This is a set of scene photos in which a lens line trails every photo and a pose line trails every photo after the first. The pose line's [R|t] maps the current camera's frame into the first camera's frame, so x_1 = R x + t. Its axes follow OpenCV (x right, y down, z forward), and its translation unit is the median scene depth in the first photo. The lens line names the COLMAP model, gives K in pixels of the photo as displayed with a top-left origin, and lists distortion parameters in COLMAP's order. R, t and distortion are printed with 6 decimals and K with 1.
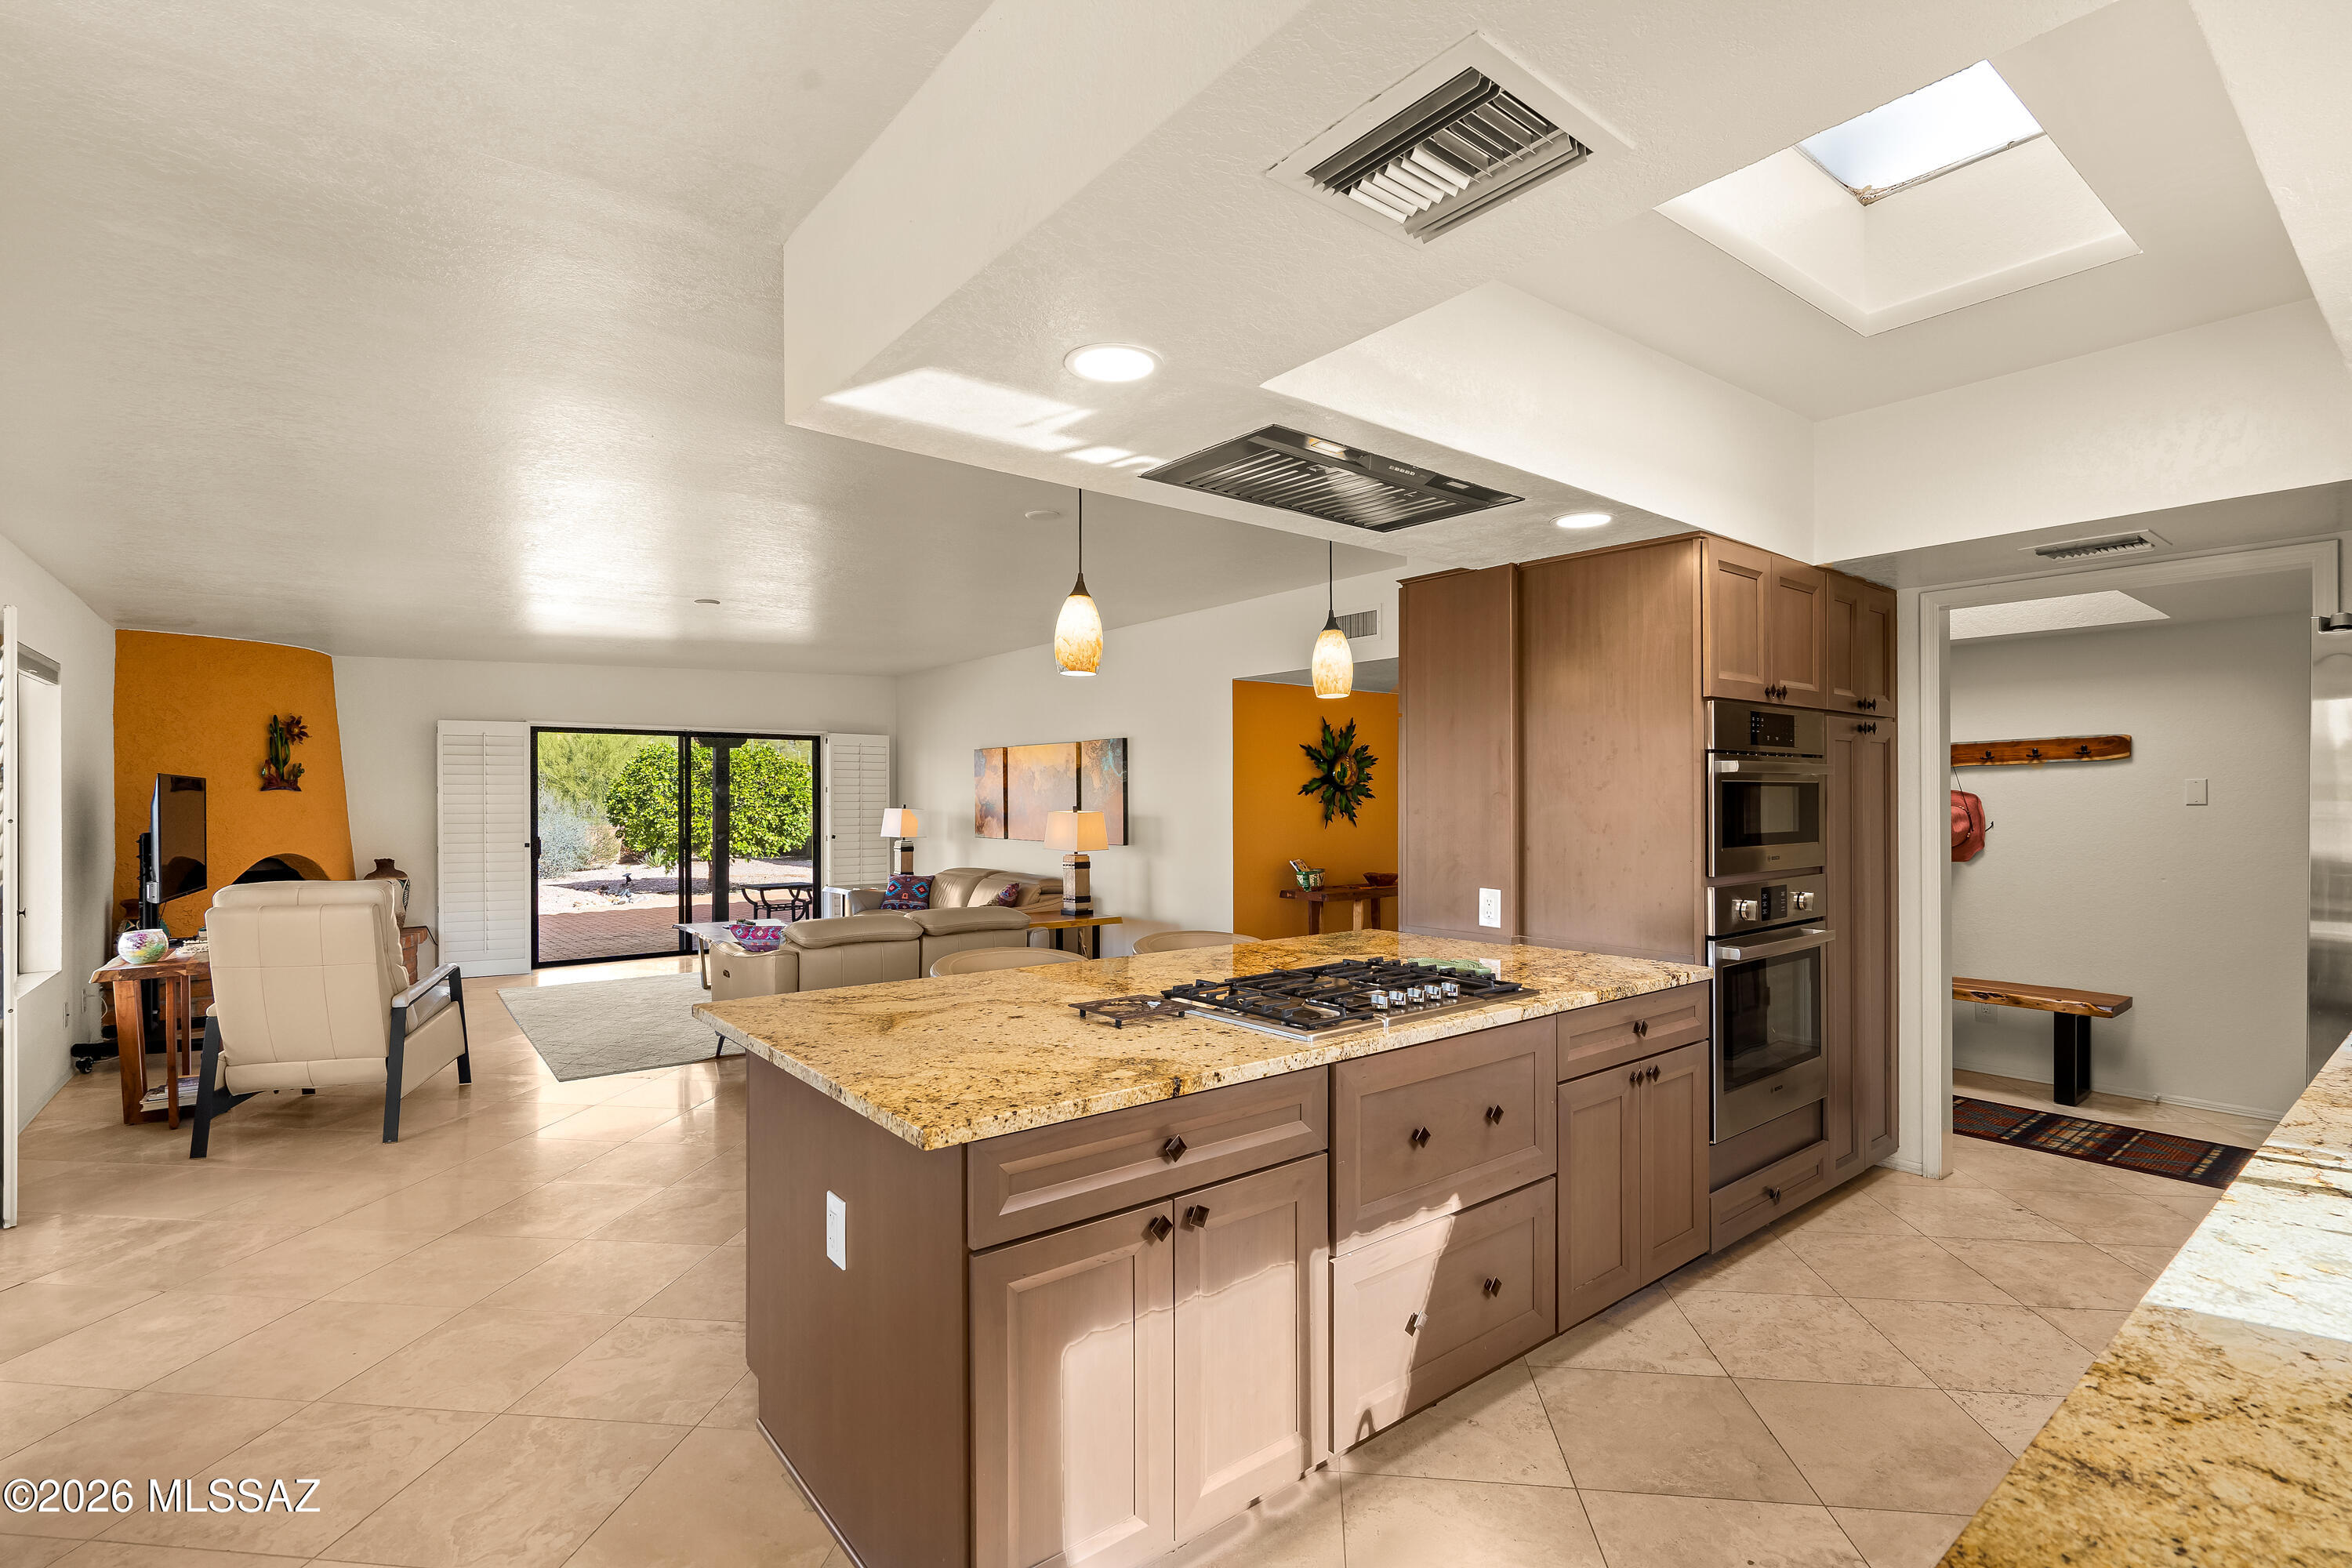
lens RADIAL K [[1079.2, 0, 1170.5], [0, 1079.2, 798.6], [0, 0, 1]] dist [-0.004622, 0.002952]
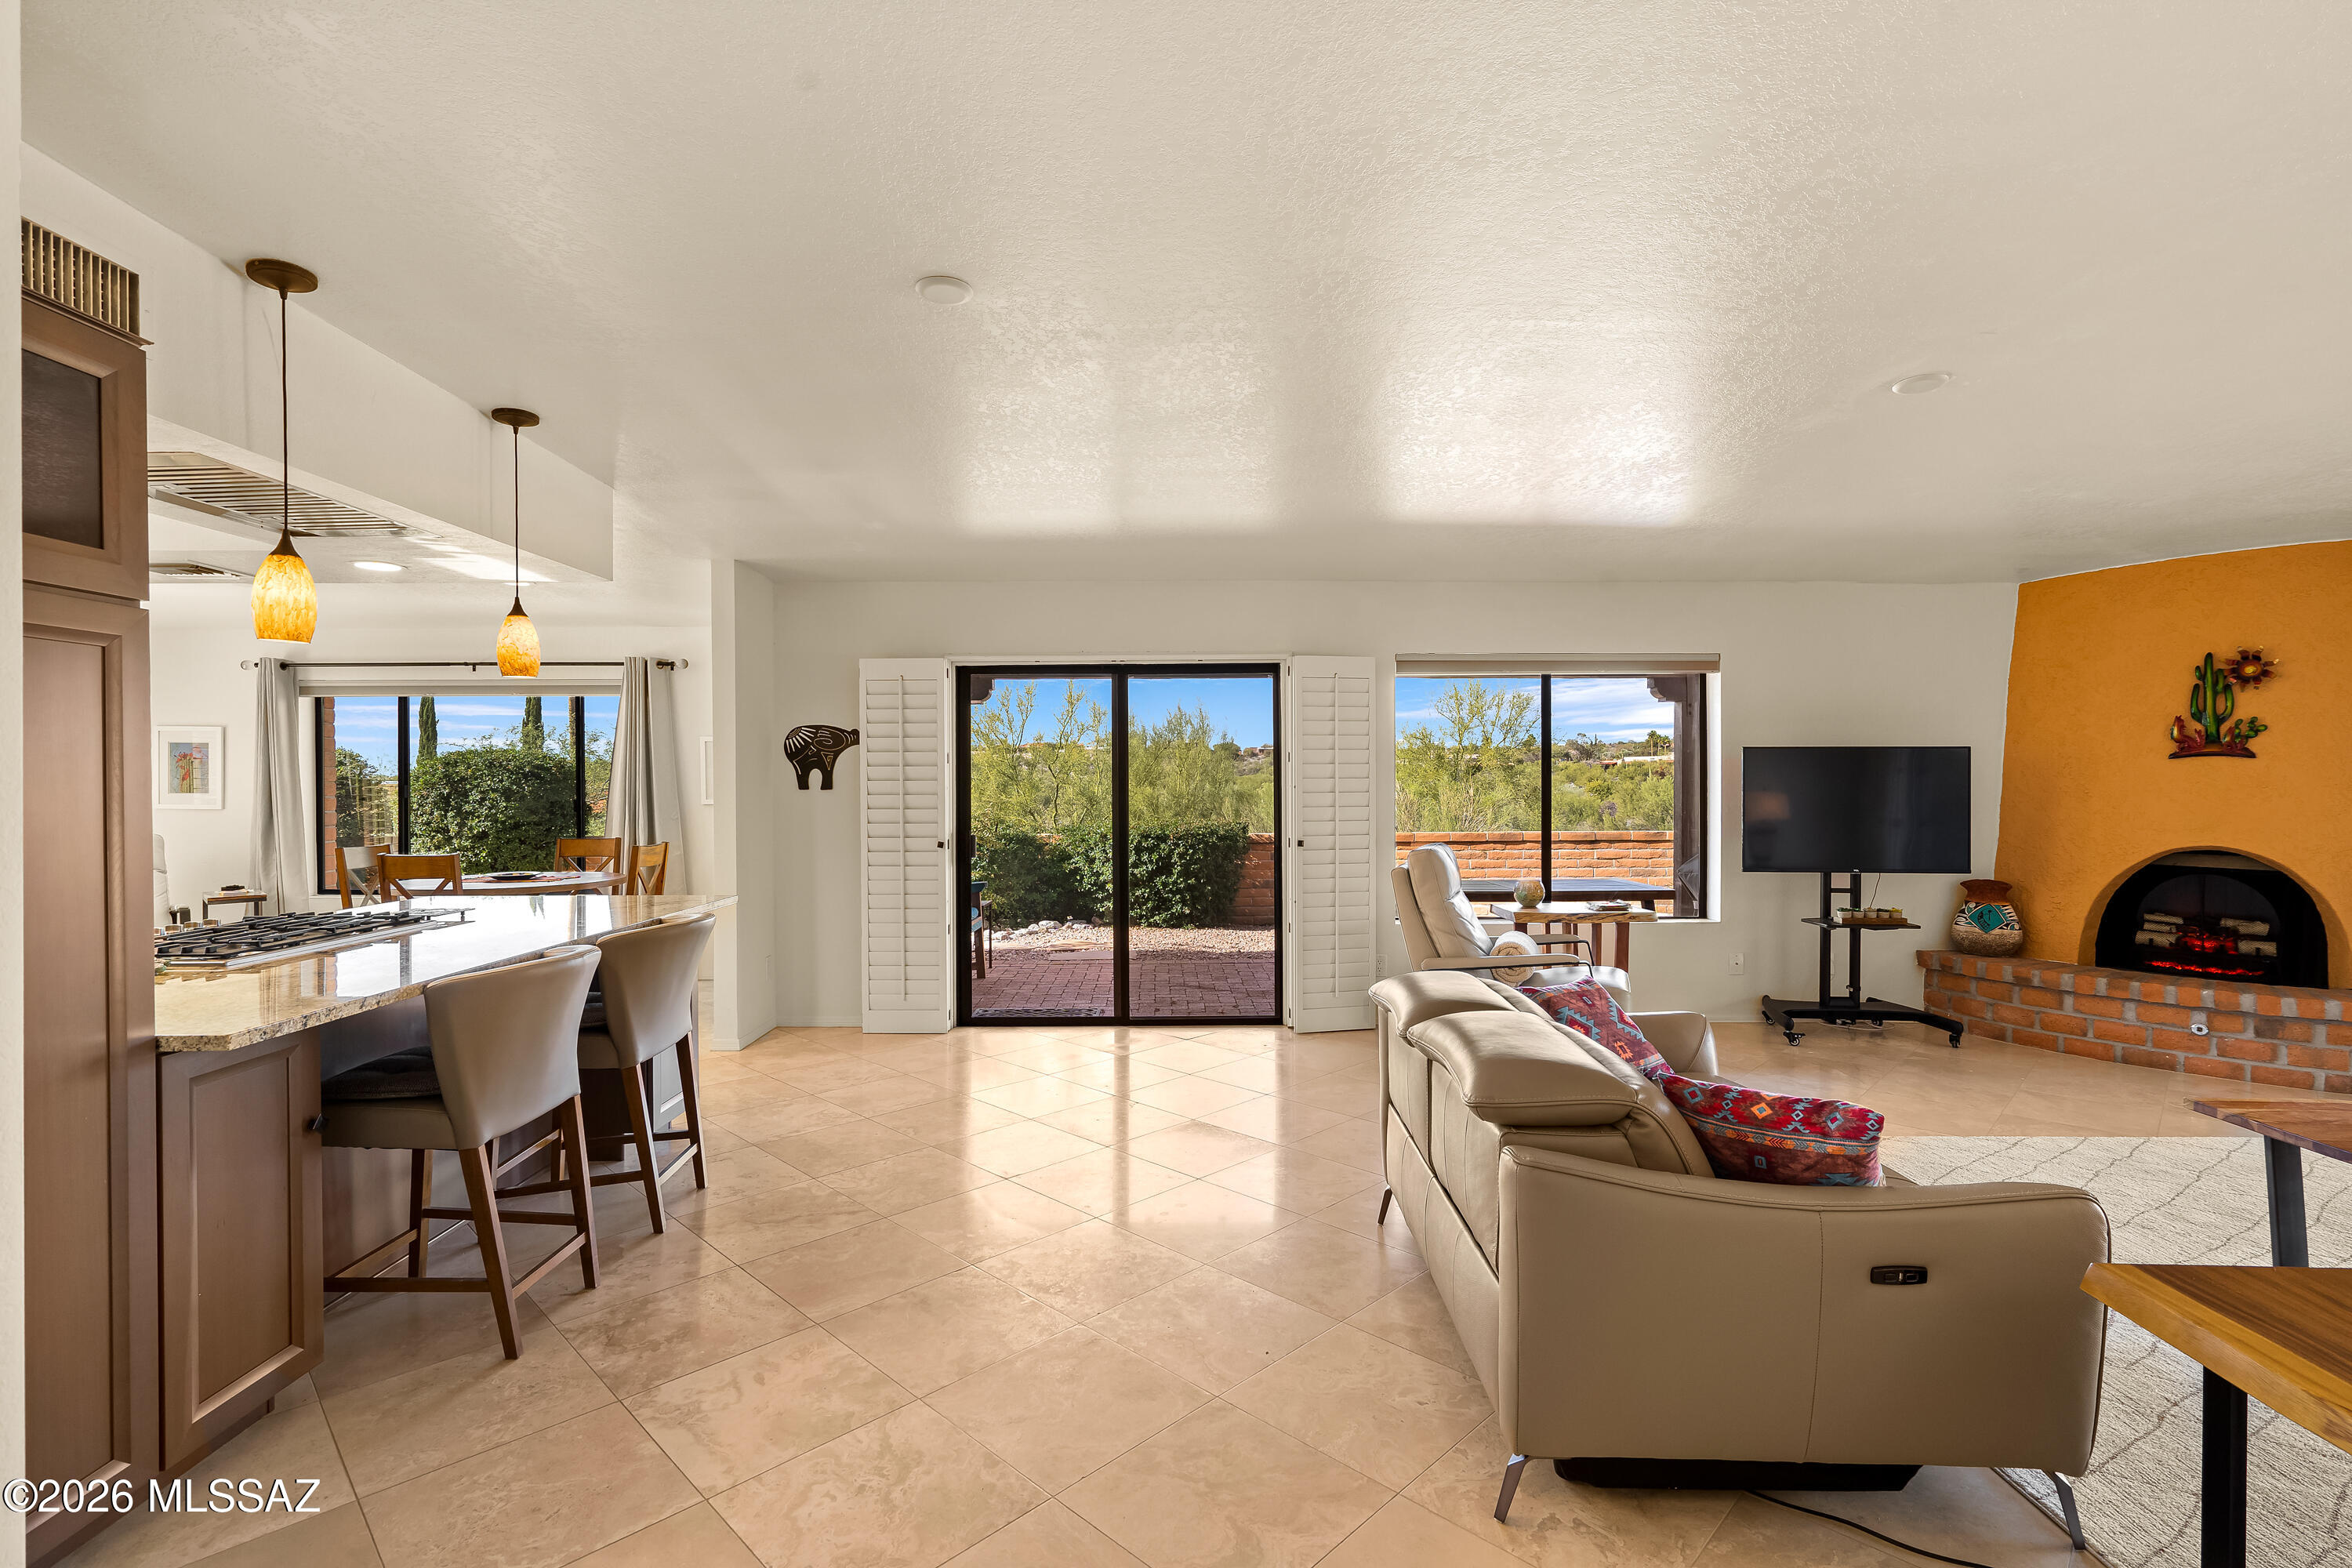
lens RADIAL K [[1079.2, 0, 1173.4], [0, 1079.2, 781.2], [0, 0, 1]] dist [-0.004622, 0.002952]
pose [[-0.613398, 0.006250, -0.789749, 0.162129], [0.004492, 0.999980, 0.004426, 0.001870], [0.789761, -0.000833, -0.613414, 0.850710]]
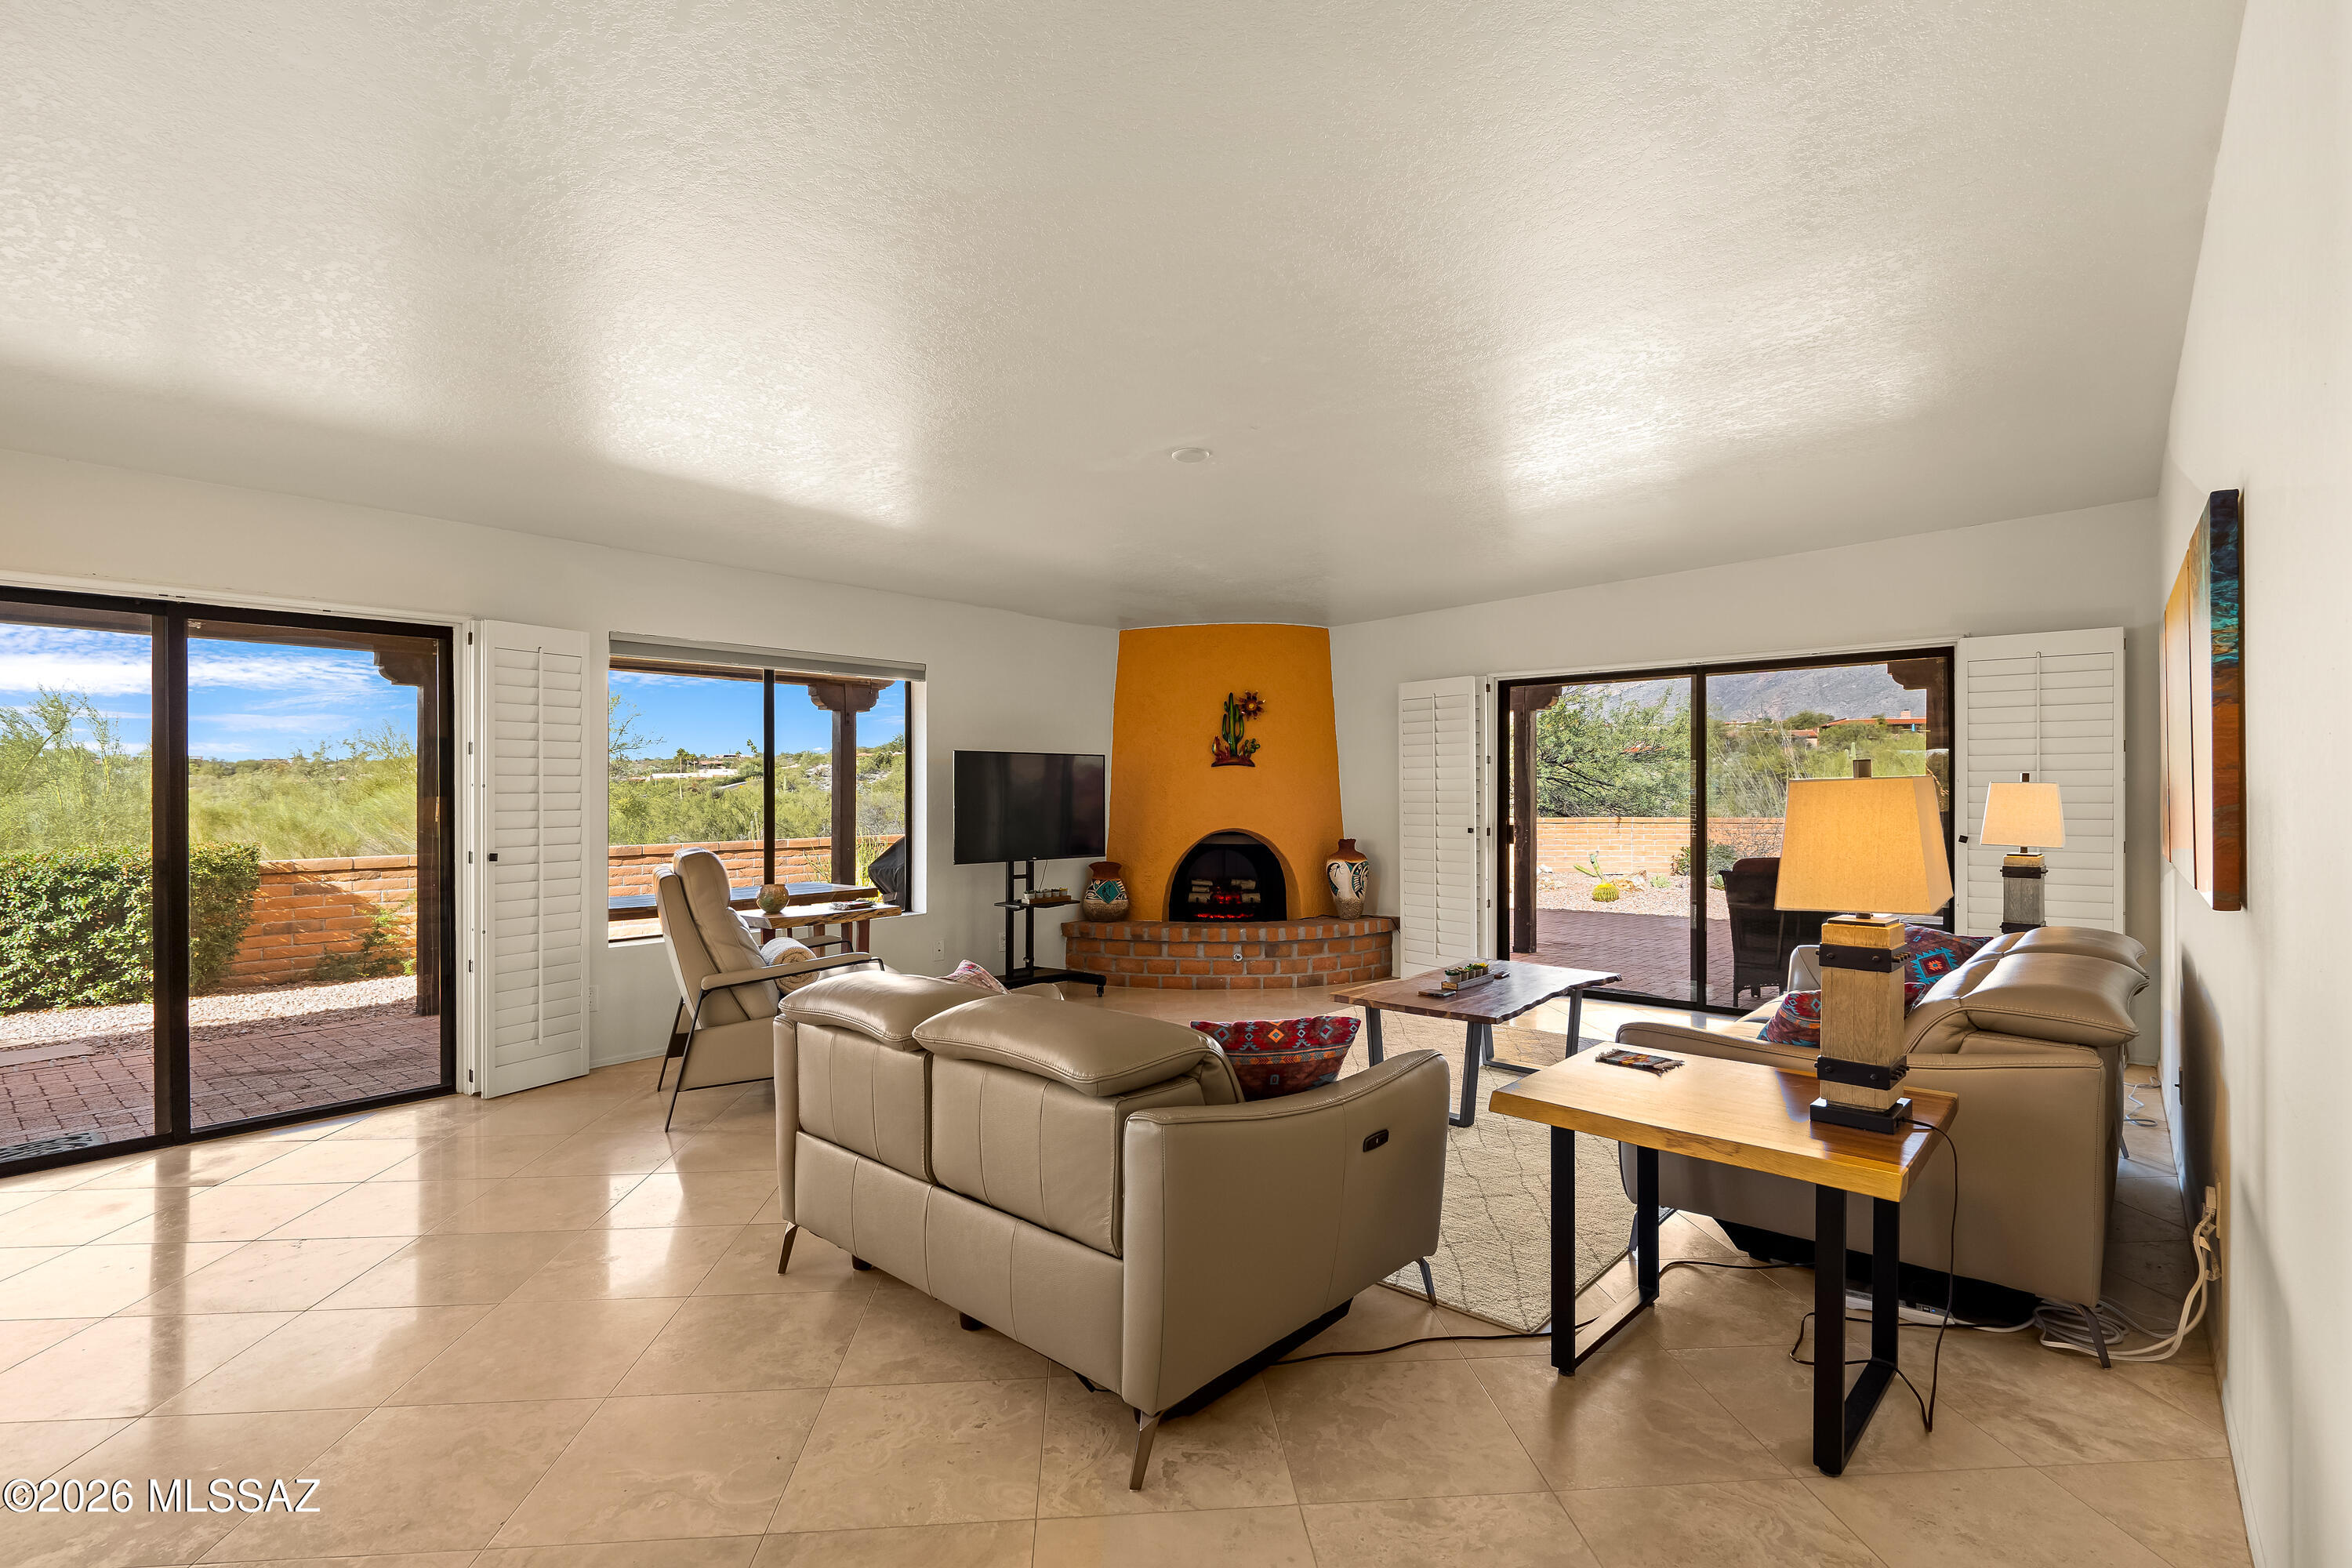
lens RADIAL K [[1079.2, 0, 1172.0], [0, 1079.2, 787.1], [0, 0, 1]] dist [-0.004622, 0.002952]
pose [[0.185814, -0.002271, -0.982582, 0.166580], [0.004285, 0.999990, -0.001501, 0.012921], [0.982576, -0.003931, 0.185822, 0.715381]]
